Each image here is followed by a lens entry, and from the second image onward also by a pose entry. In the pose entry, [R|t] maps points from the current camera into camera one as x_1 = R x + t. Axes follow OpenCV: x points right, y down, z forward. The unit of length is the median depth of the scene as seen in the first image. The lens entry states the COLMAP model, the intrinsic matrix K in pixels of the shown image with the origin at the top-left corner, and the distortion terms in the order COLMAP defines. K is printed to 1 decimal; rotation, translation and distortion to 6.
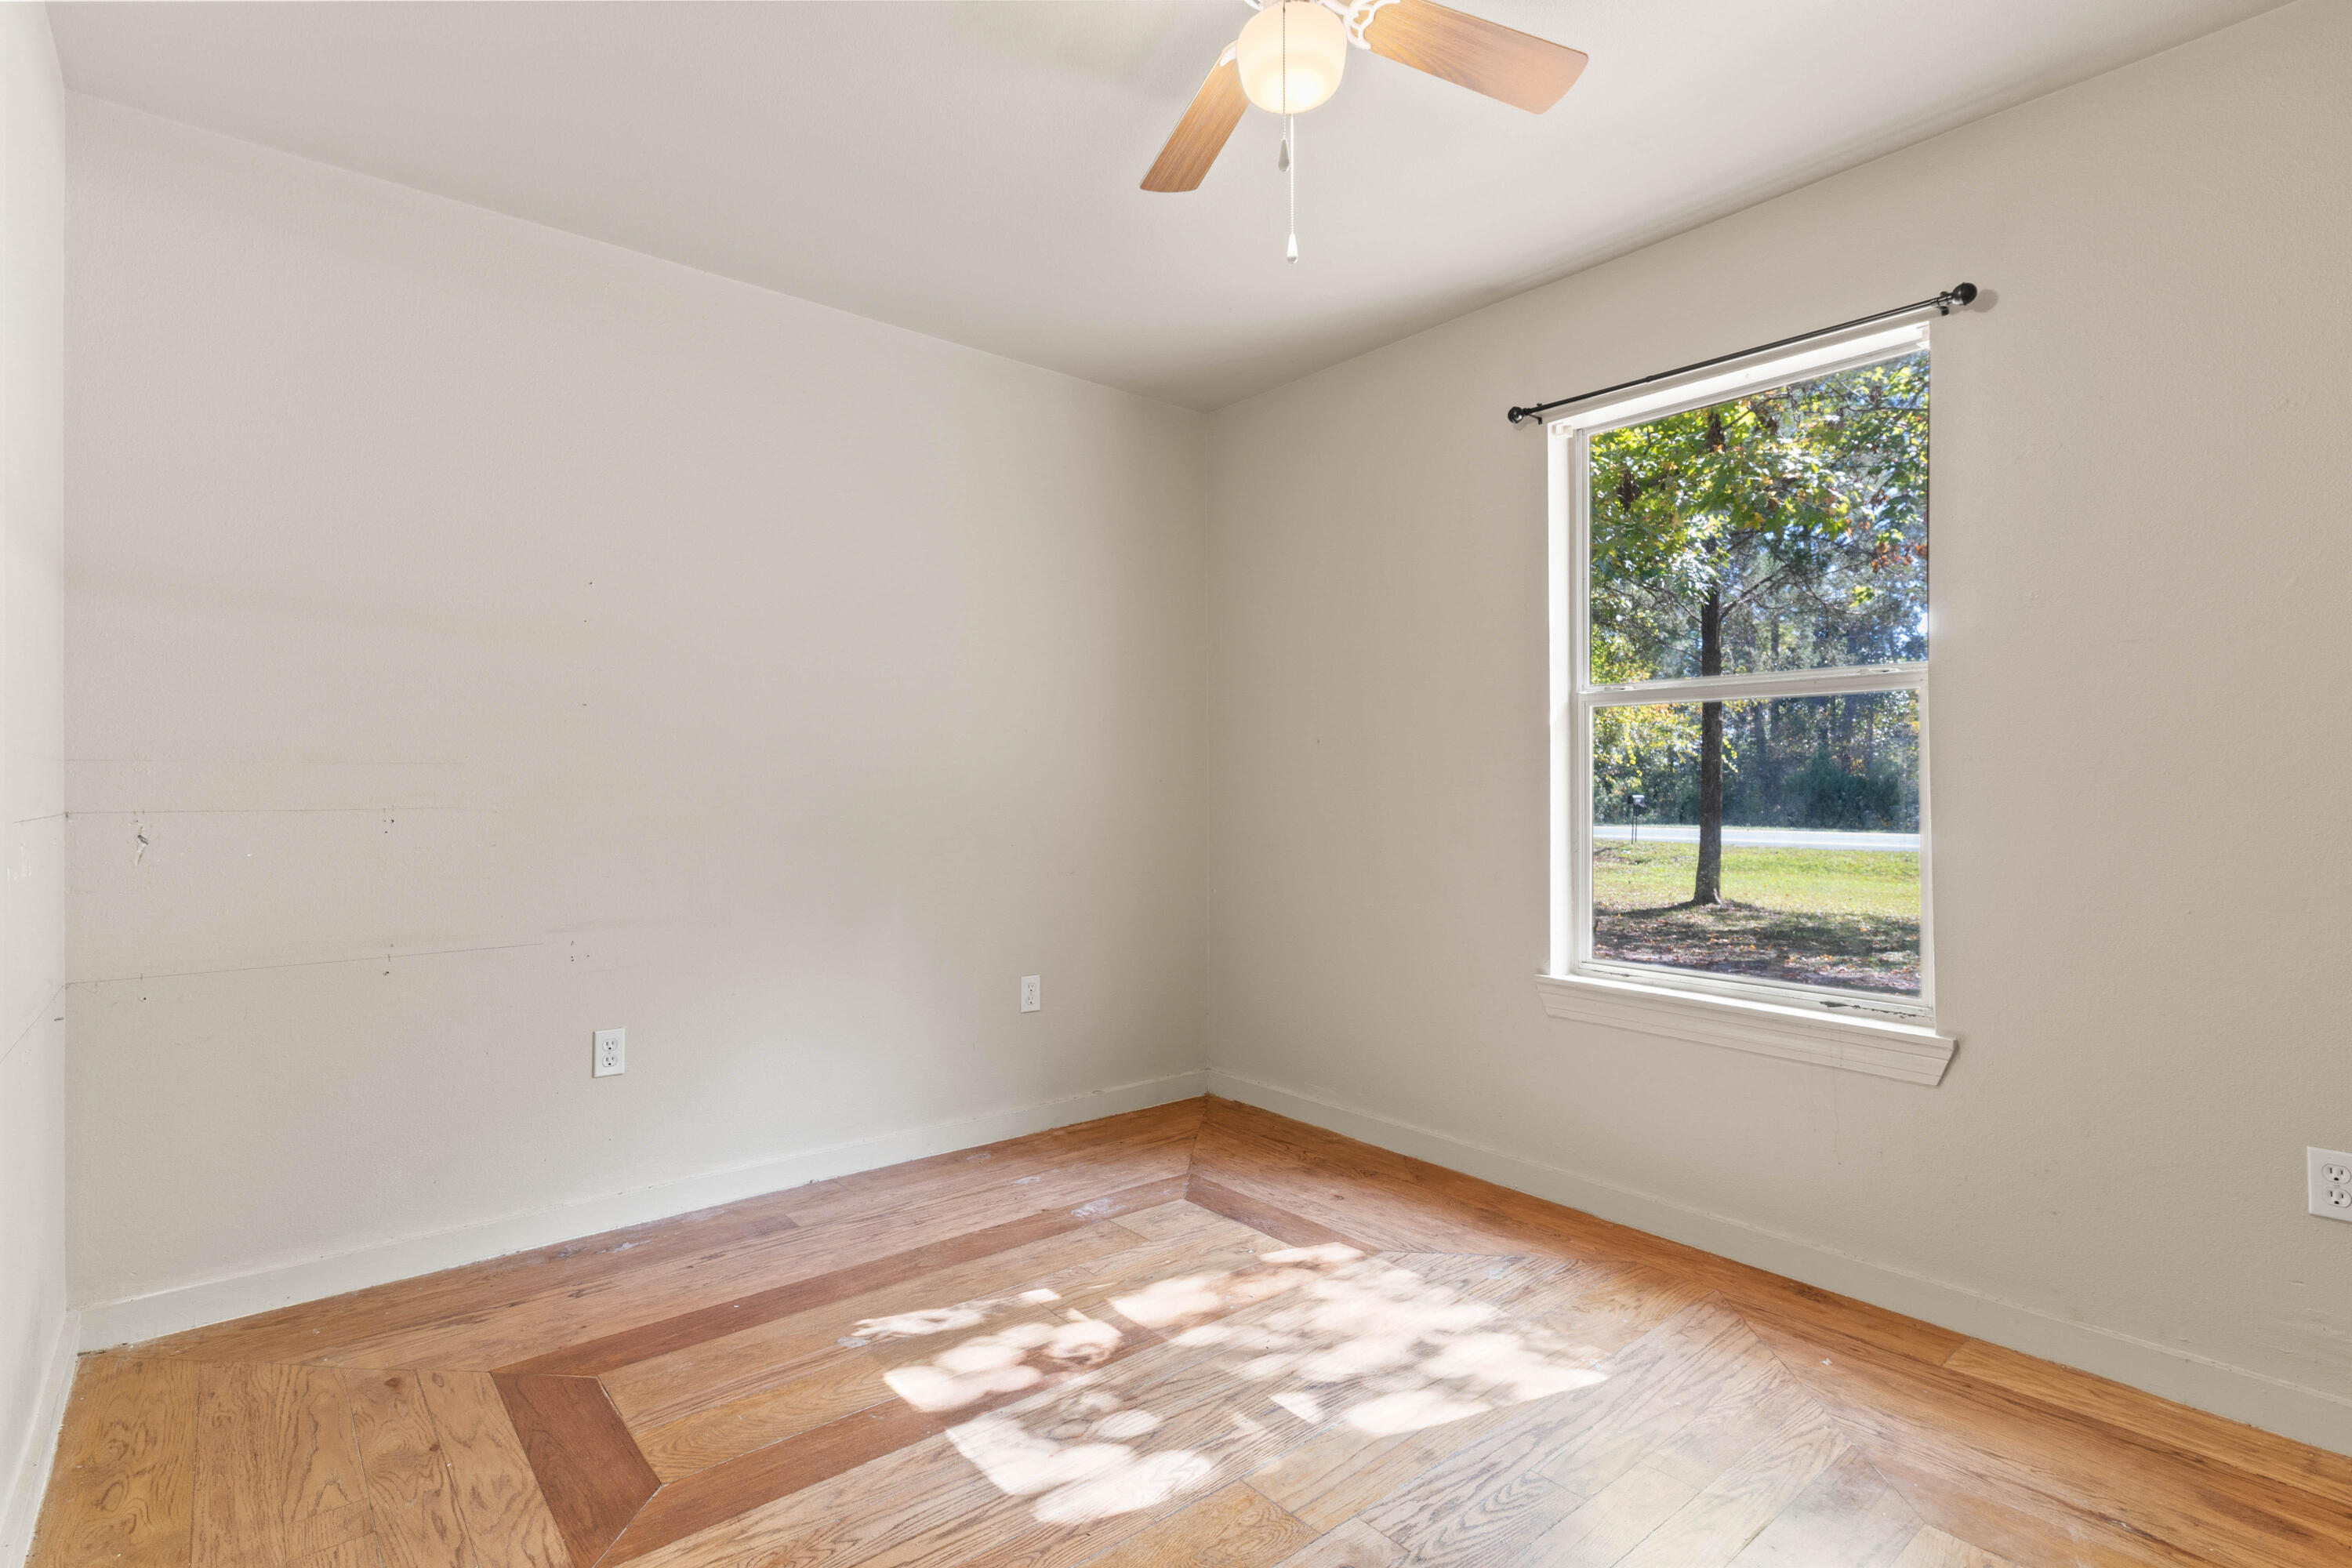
lens RADIAL K [[1152.9, 0, 1176.0], [0, 1152.9, 784.0], [0, 0, 1]] dist [-0.002392, -0.000583]
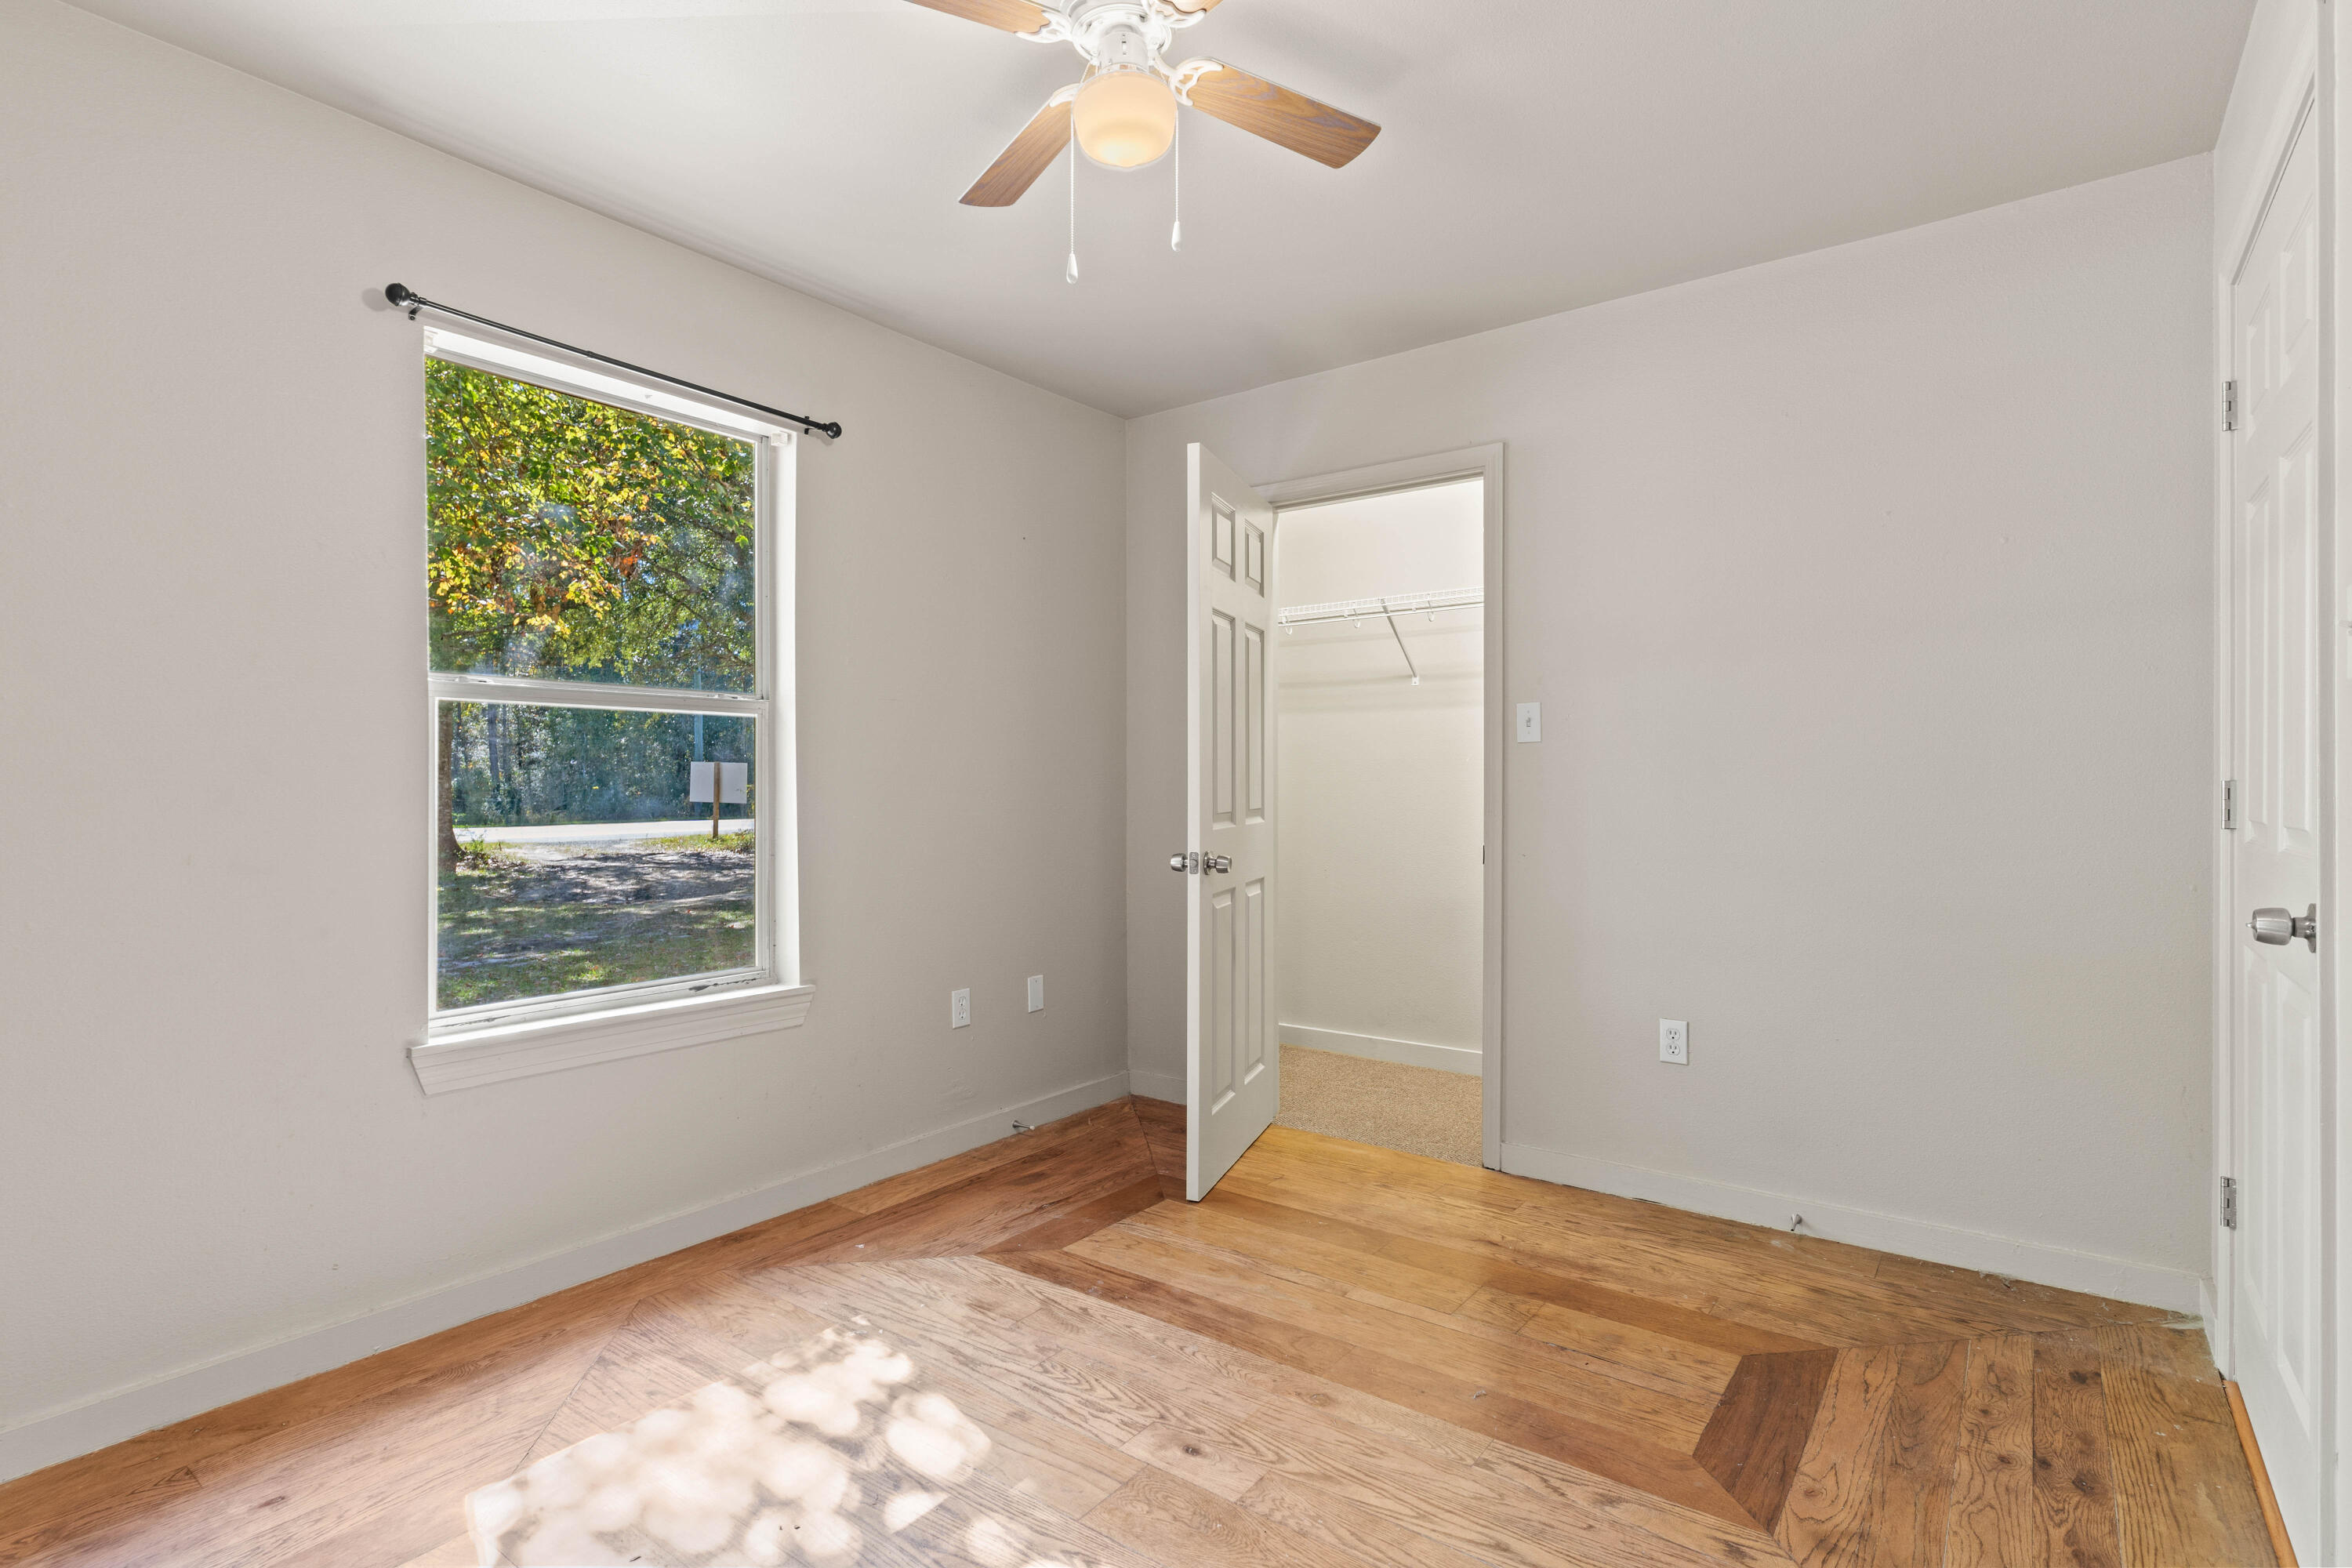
lens RADIAL K [[1152.9, 0, 1176.0], [0, 1152.9, 784.0], [0, 0, 1]] dist [-0.002392, -0.000583]
pose [[-0.244673, -0.004709, 0.969594, -0.702962], [-0.001083, 0.999989, 0.004583, -0.016363], [-0.969605, 0.000072, -0.244675, 0.903323]]
